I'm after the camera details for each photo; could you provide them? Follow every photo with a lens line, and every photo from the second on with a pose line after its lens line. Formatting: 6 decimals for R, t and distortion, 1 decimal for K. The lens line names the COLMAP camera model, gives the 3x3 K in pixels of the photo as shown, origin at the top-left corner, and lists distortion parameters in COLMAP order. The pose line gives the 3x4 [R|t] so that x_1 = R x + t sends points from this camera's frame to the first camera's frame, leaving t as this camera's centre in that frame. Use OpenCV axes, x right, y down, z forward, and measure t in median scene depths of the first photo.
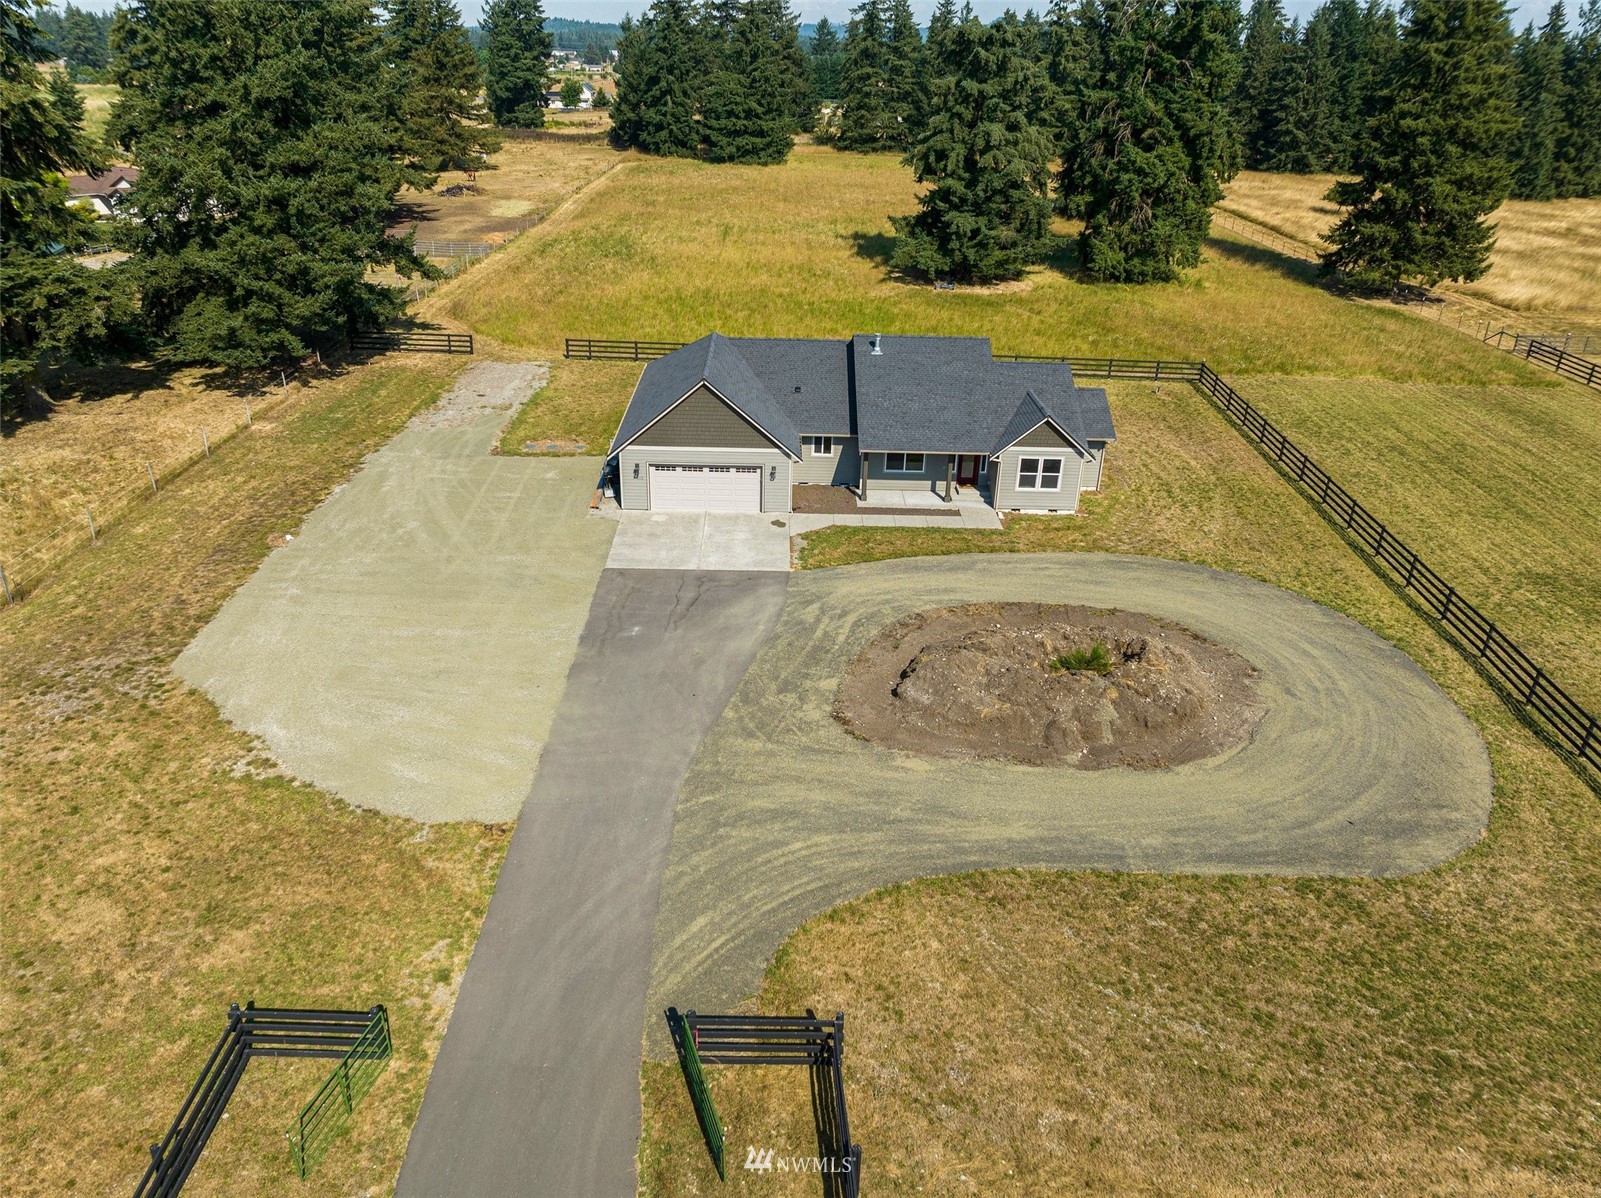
lens RADIAL K [[1135.4, 0, 800.5], [0, 1135.4, 599.0], [0, 0, 1]] dist [-0.042960, 0.010076]
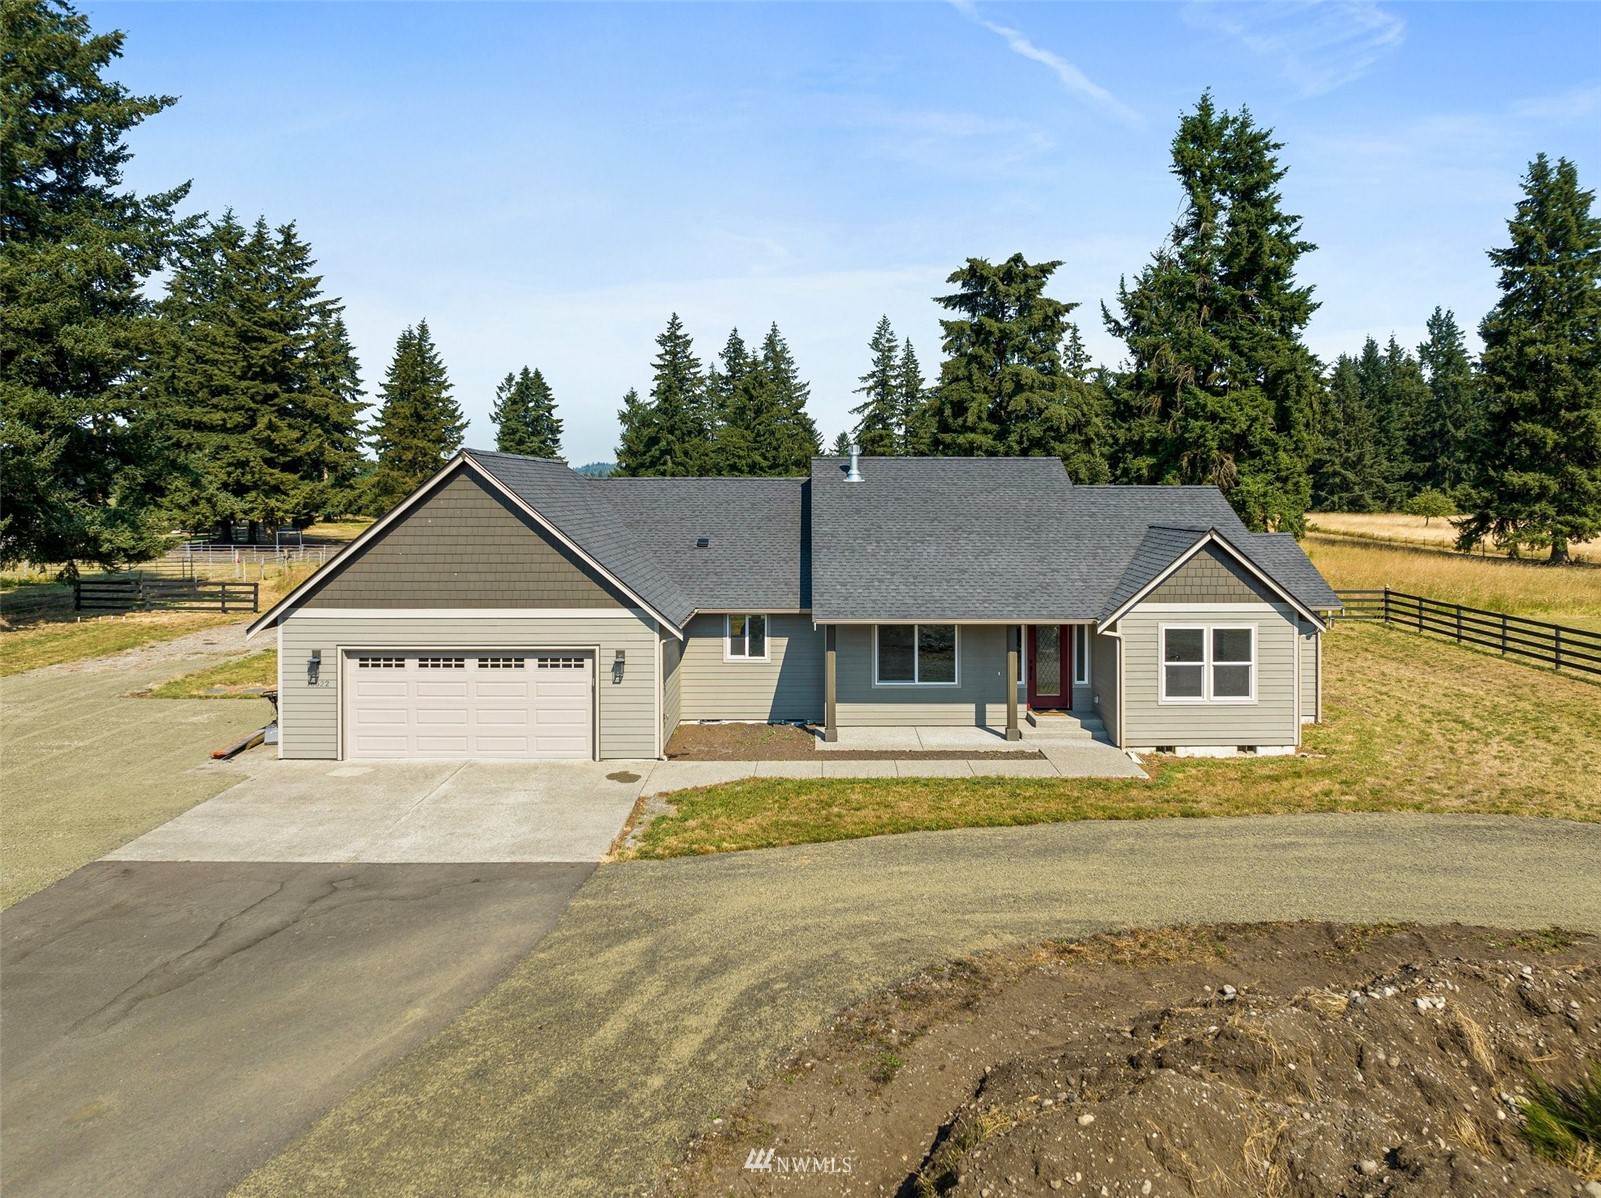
lens RADIAL K [[1174.3, 0, 831.7], [0, 1174.3, 457.8], [0, 0, 1]] dist [-0.031852, 0.000447]
pose [[0.999663, -0.025646, 0.003907, 0.038692], [0.024558, 0.887025, -0.461067, 0.020269], [0.008359, 0.461008, 0.887357, 0.356650]]
